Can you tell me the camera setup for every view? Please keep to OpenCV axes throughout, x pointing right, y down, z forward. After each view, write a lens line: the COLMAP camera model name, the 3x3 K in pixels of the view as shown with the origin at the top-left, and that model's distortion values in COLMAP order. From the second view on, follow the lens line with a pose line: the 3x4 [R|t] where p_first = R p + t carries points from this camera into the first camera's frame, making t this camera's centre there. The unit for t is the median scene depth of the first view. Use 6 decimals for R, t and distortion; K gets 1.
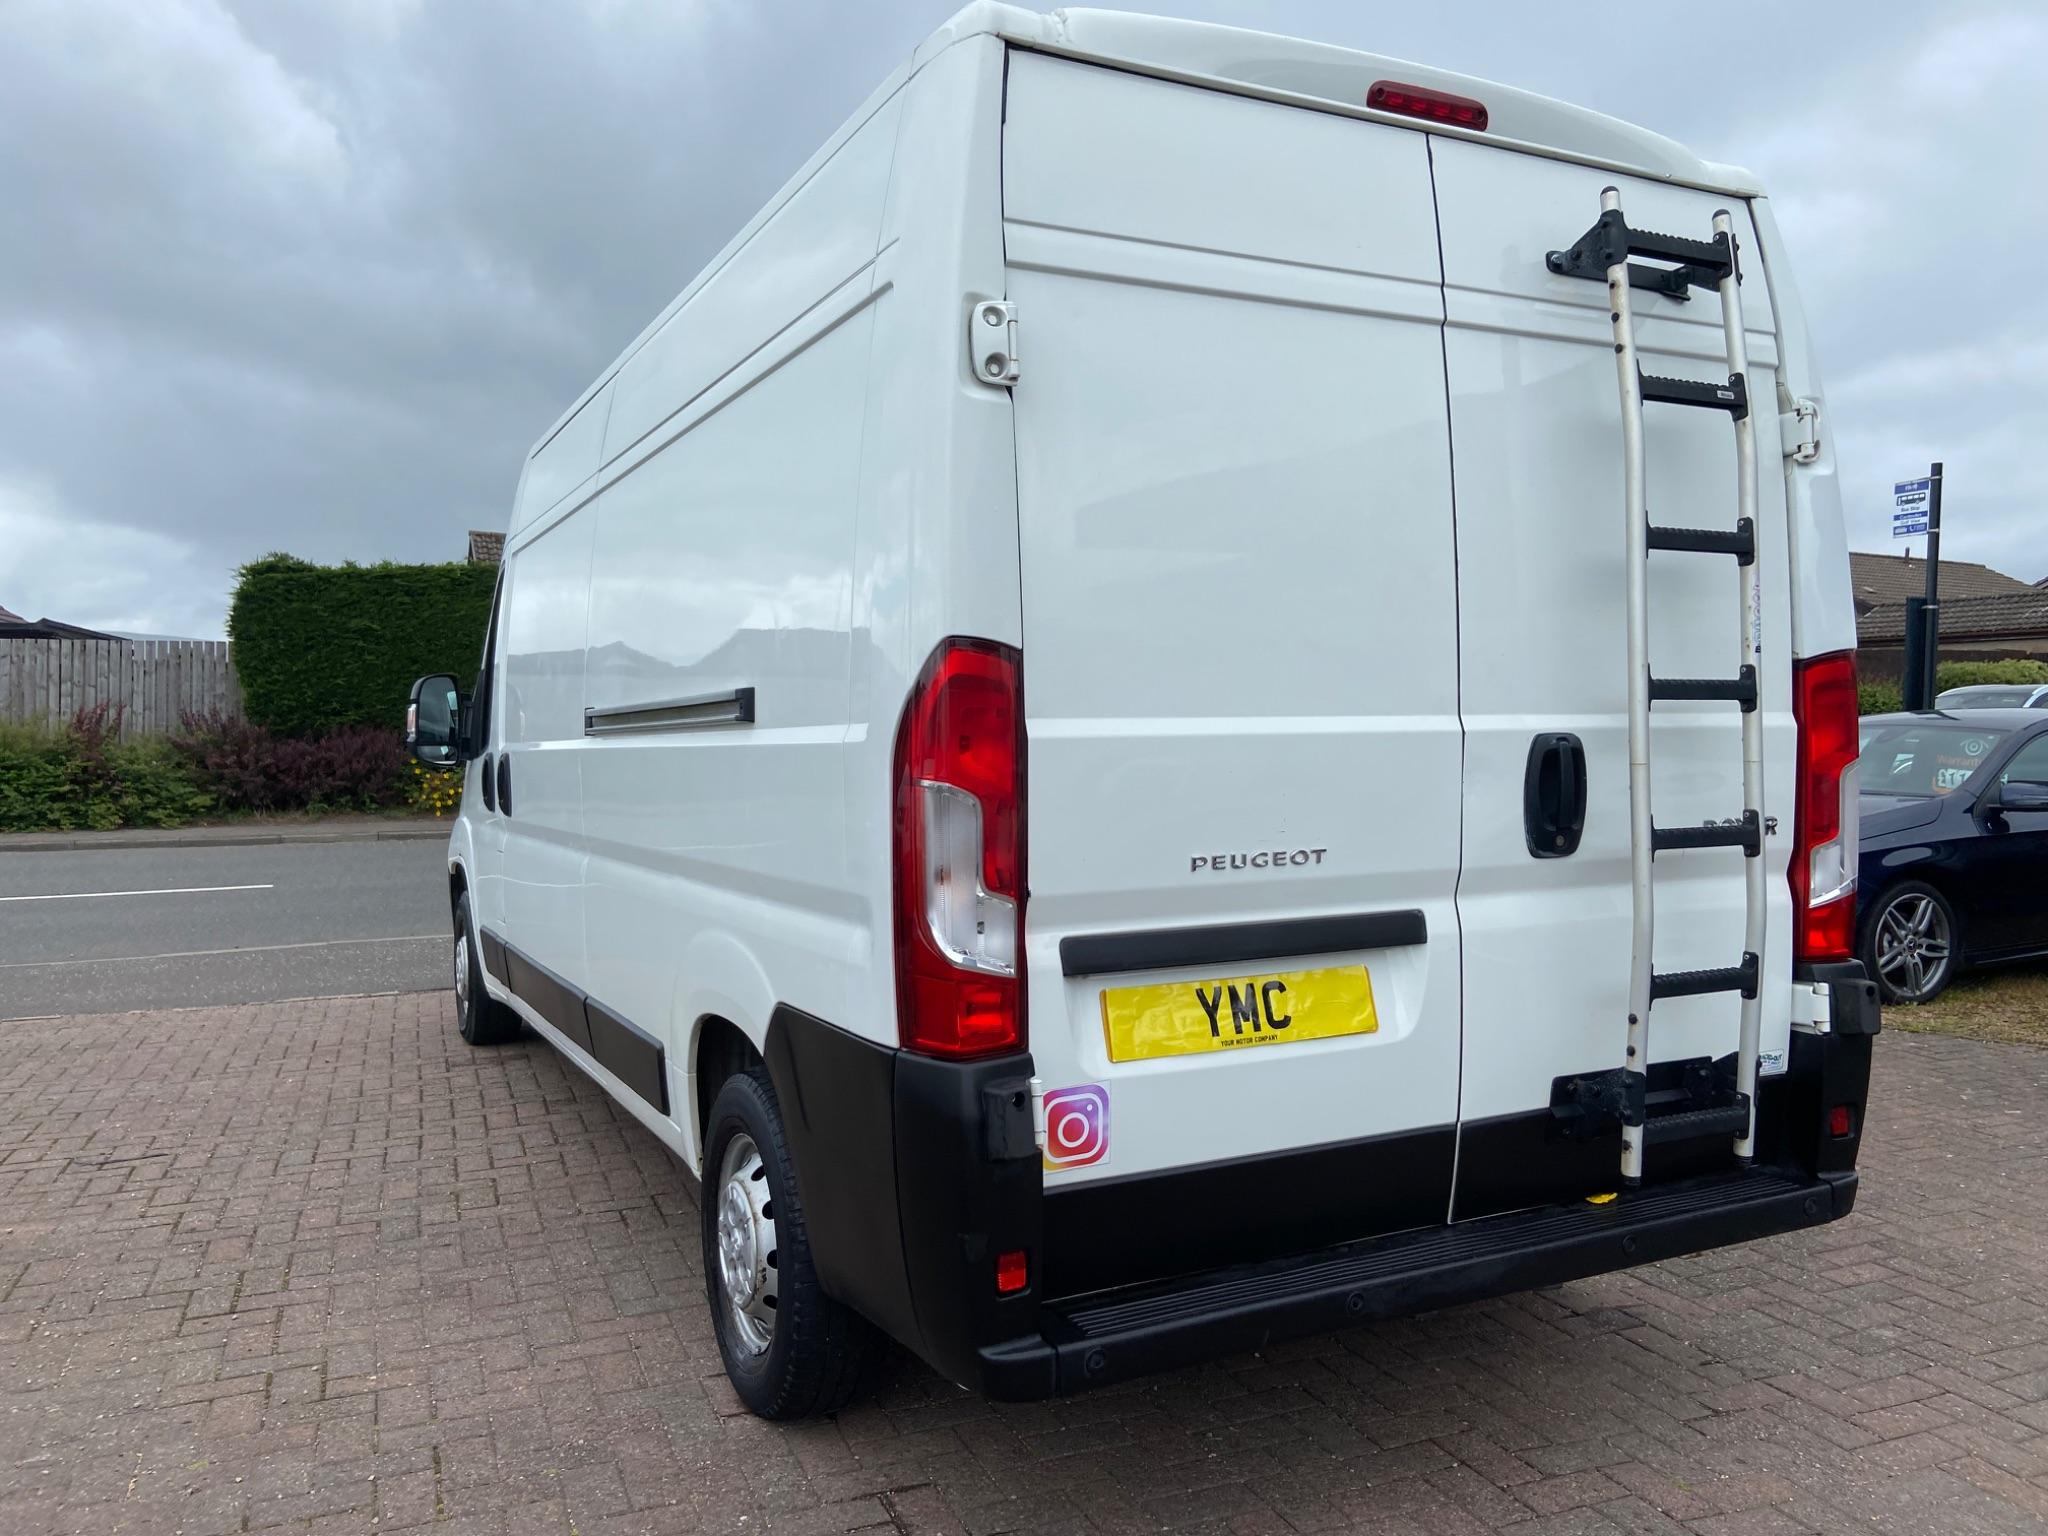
lens RADIAL K [[1545.8, 0, 1040.5], [0, 1545.8, 784.9], [0, 0, 1]] dist [0.114402, -0.145683]
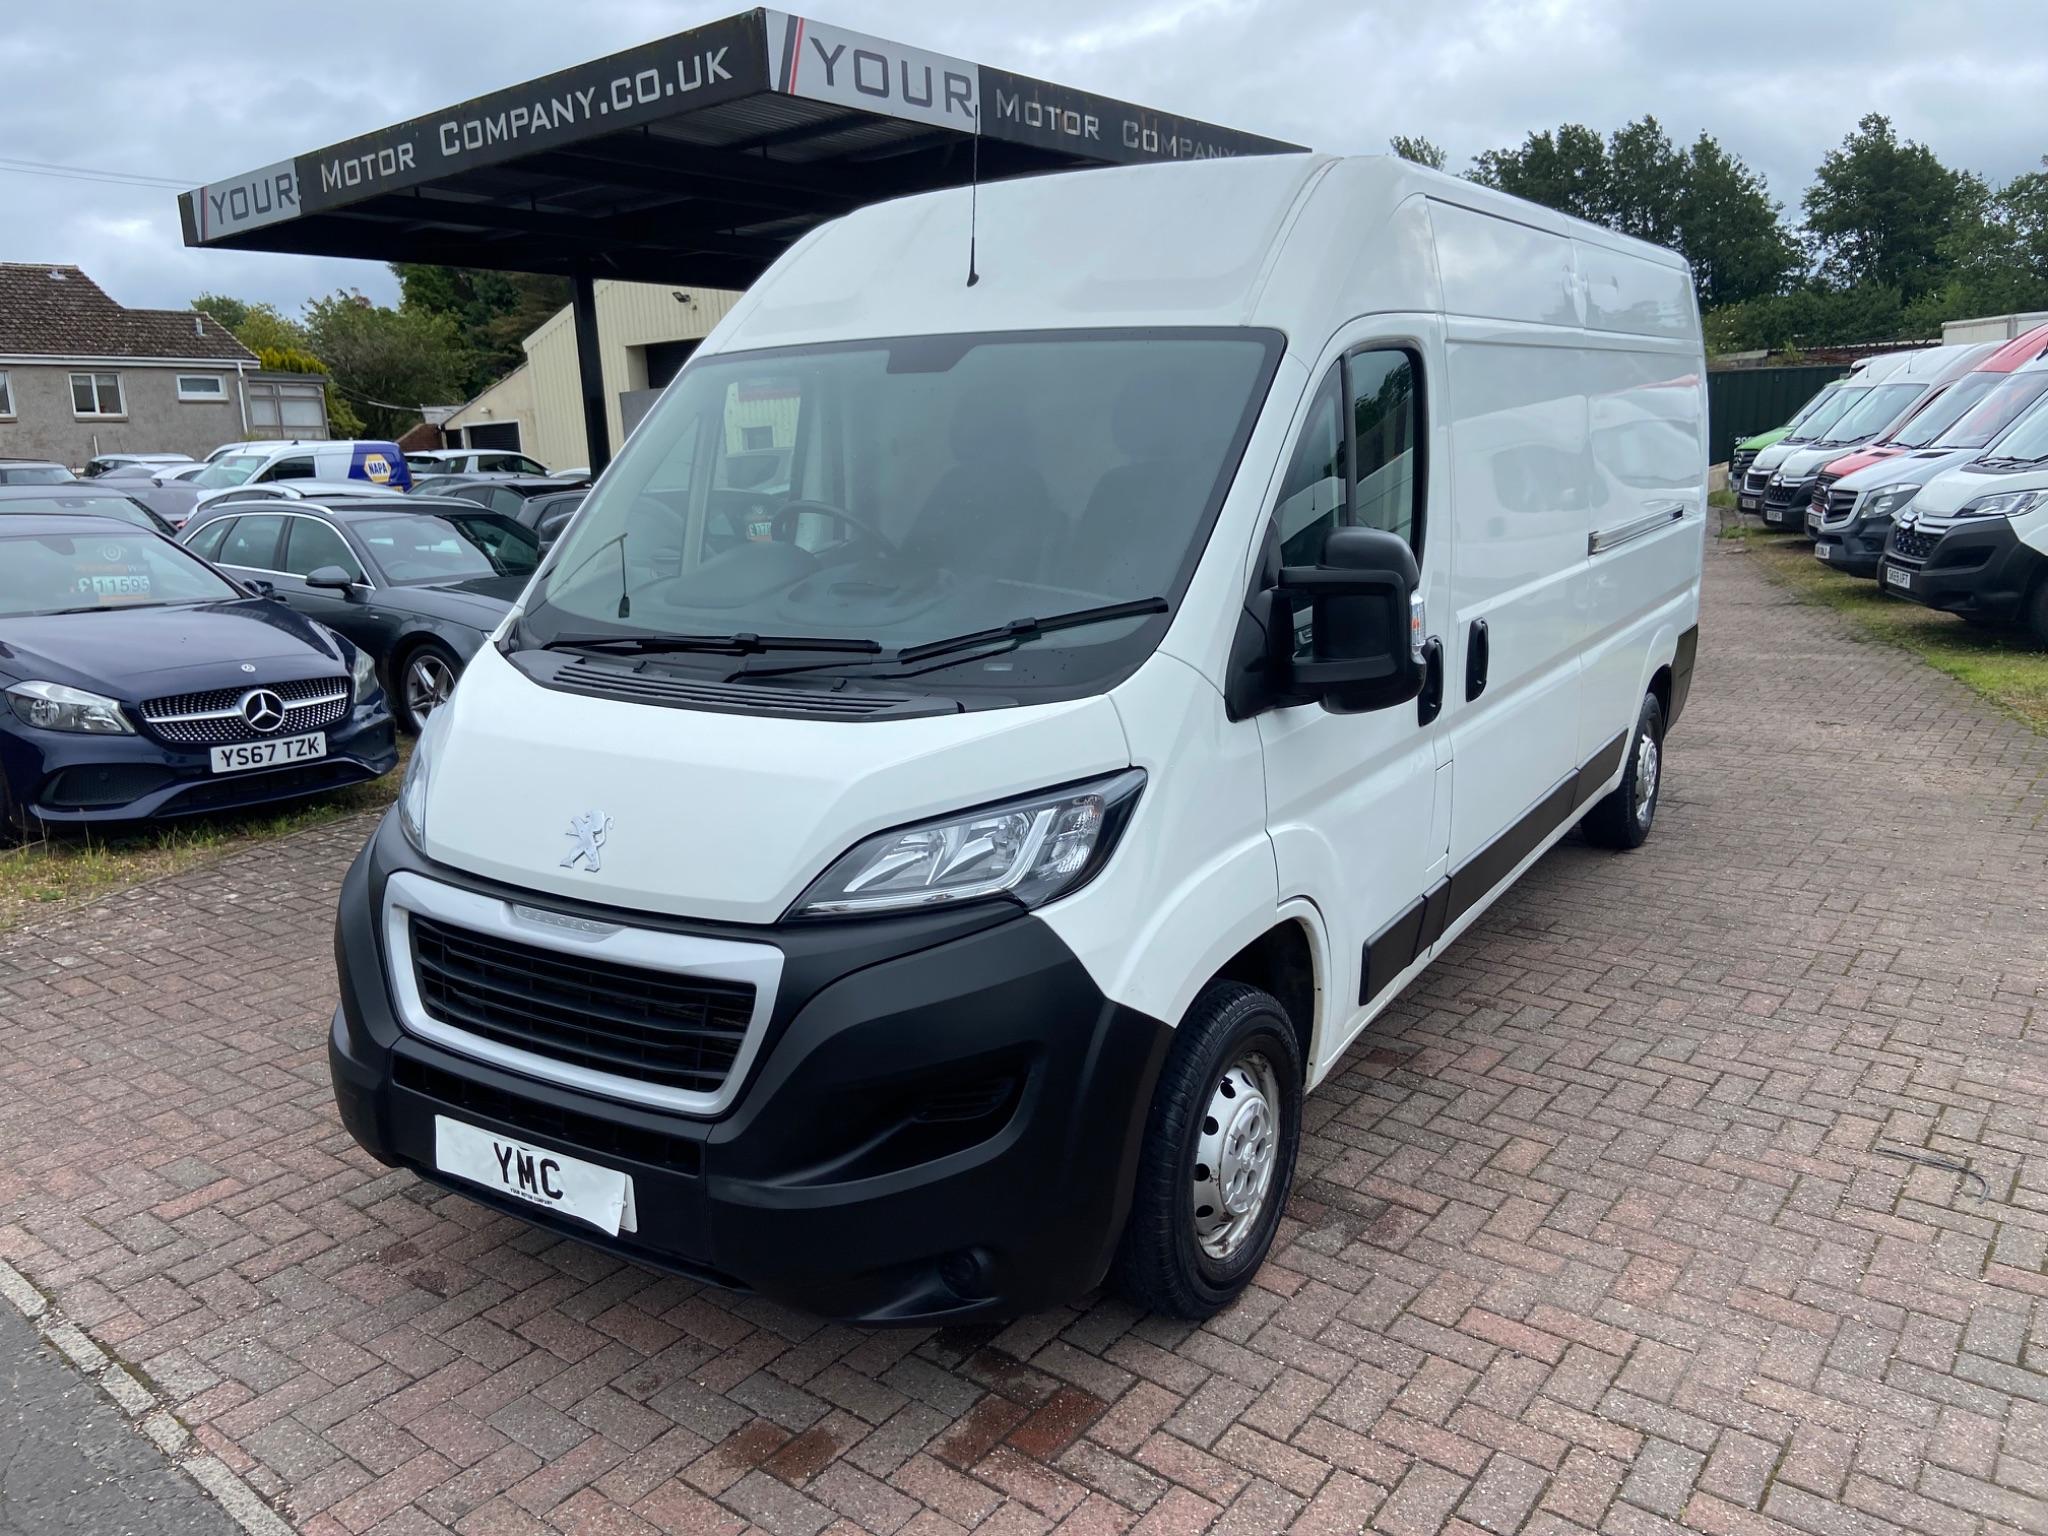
lens RADIAL K [[1545.8, 0, 1020.8], [0, 1545.8, 763.4], [0, 0, 1]] dist [0.114402, -0.145683]
pose [[-0.507670, -0.164962, 0.845611, -1.615597], [0.053206, 0.973622, 0.221877, -0.239589], [-0.859907, 0.157632, -0.485502, 2.871498]]
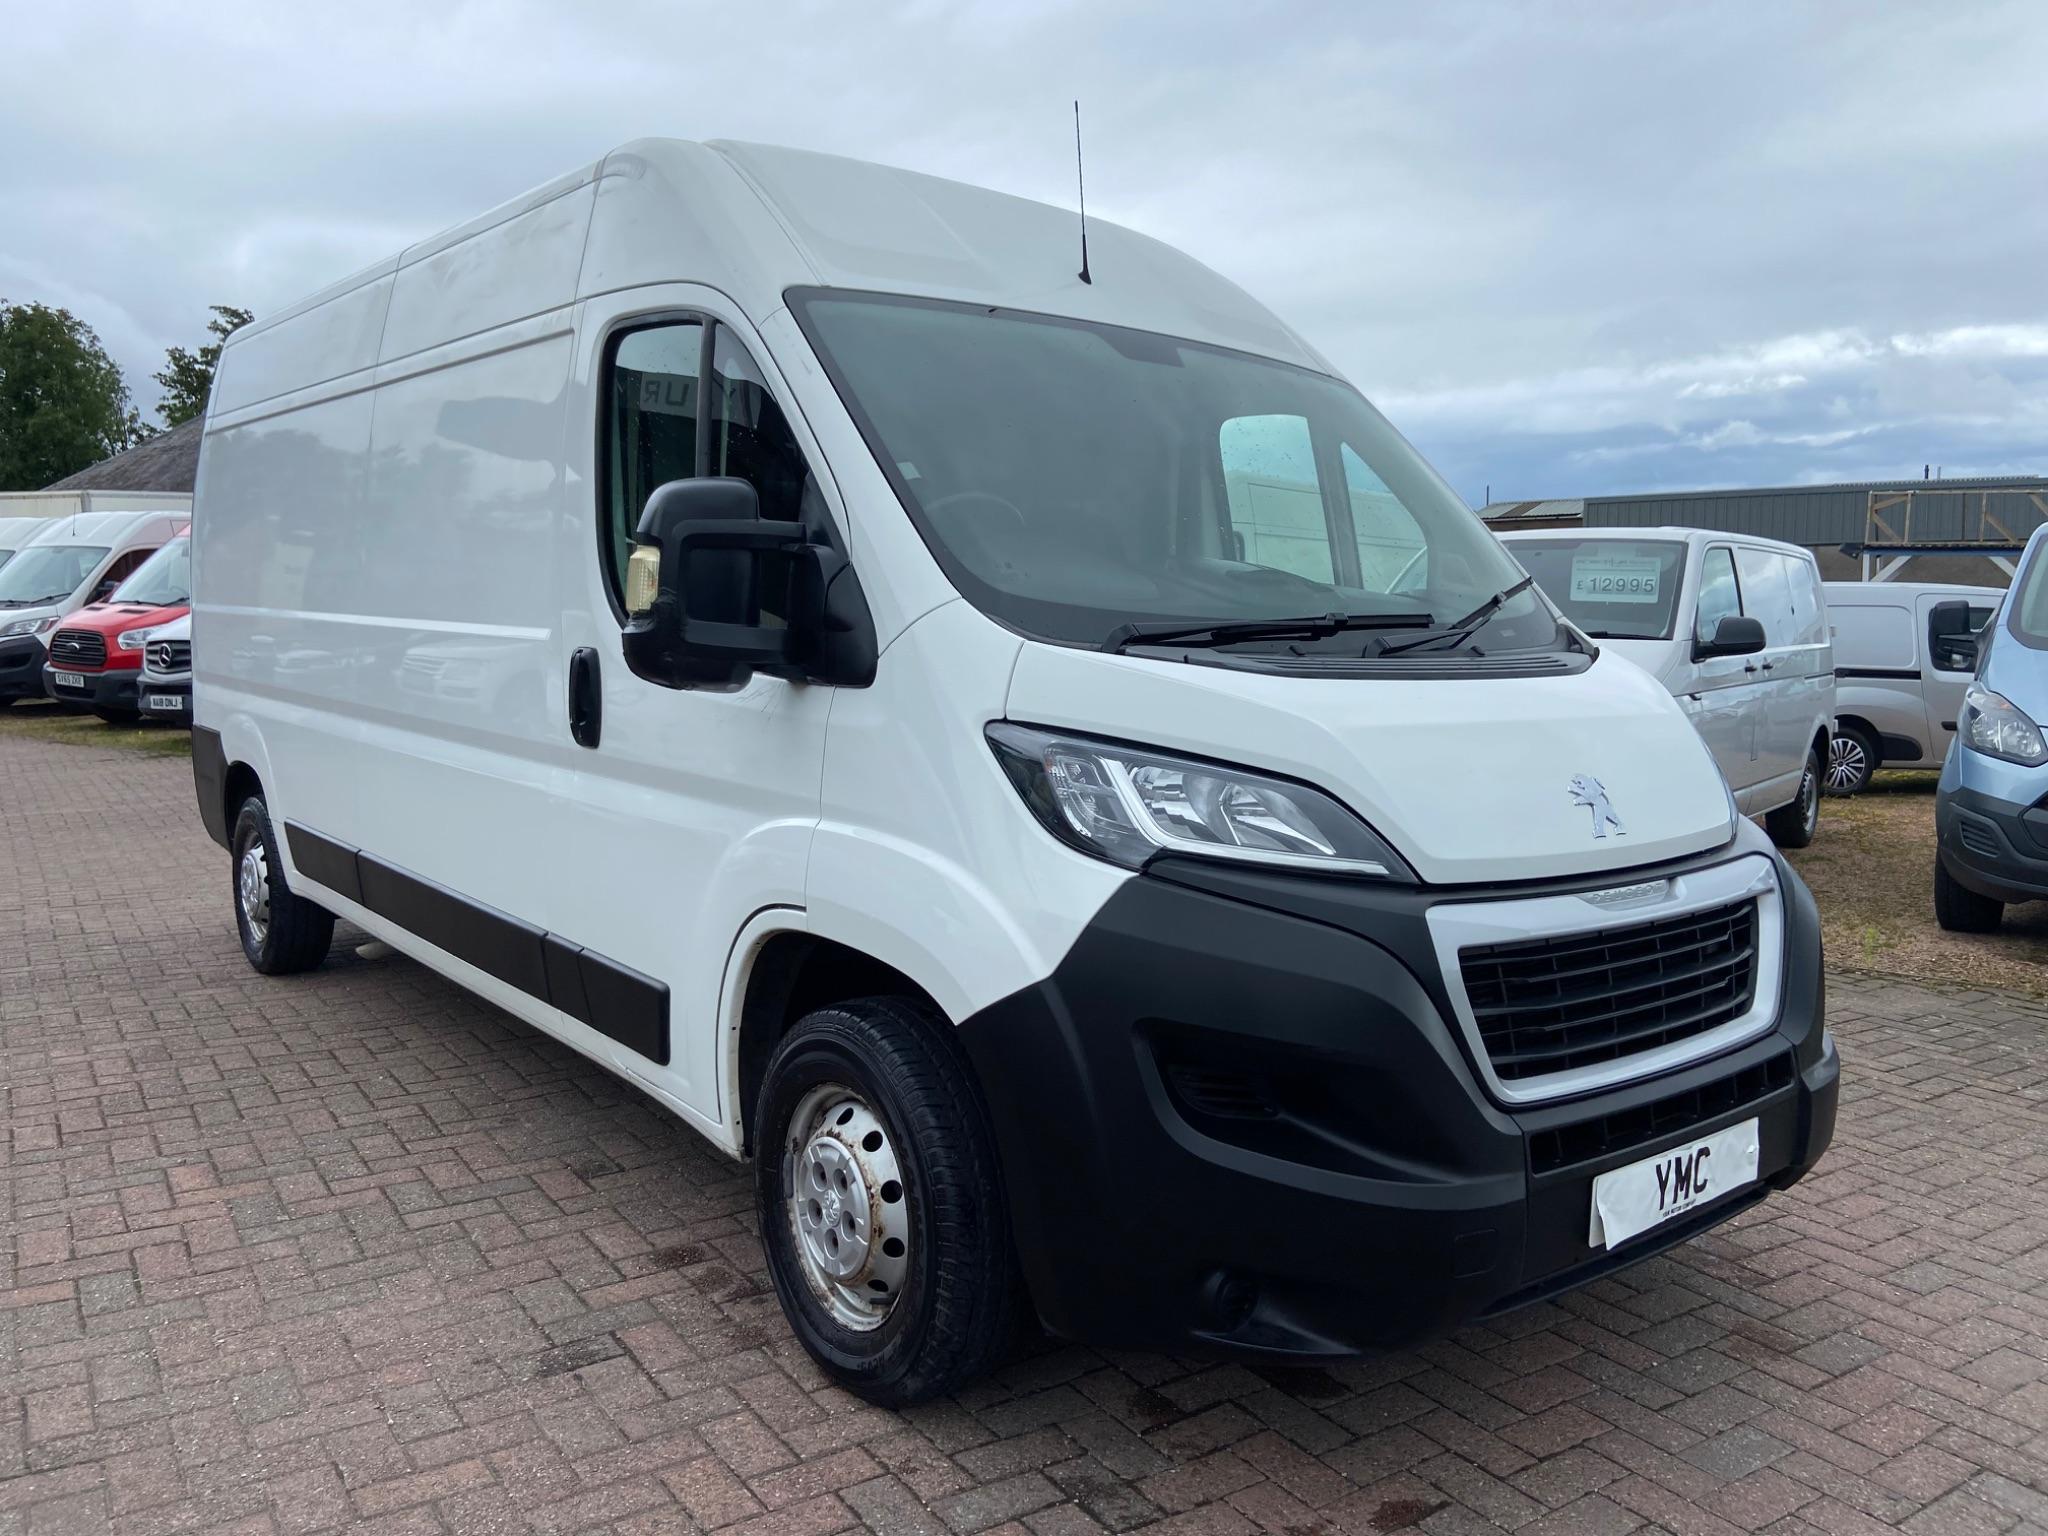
lens RADIAL K [[1545.8, 0, 1026.9], [0, 1545.8, 752.8], [0, 0, 1]] dist [0.114402, -0.145683]
pose [[-0.979958, 0.011622, -0.198864, -0.157993], [-0.013080, 0.992388, 0.122451, -0.124966], [0.198774, 0.122598, -0.972347, 3.439476]]
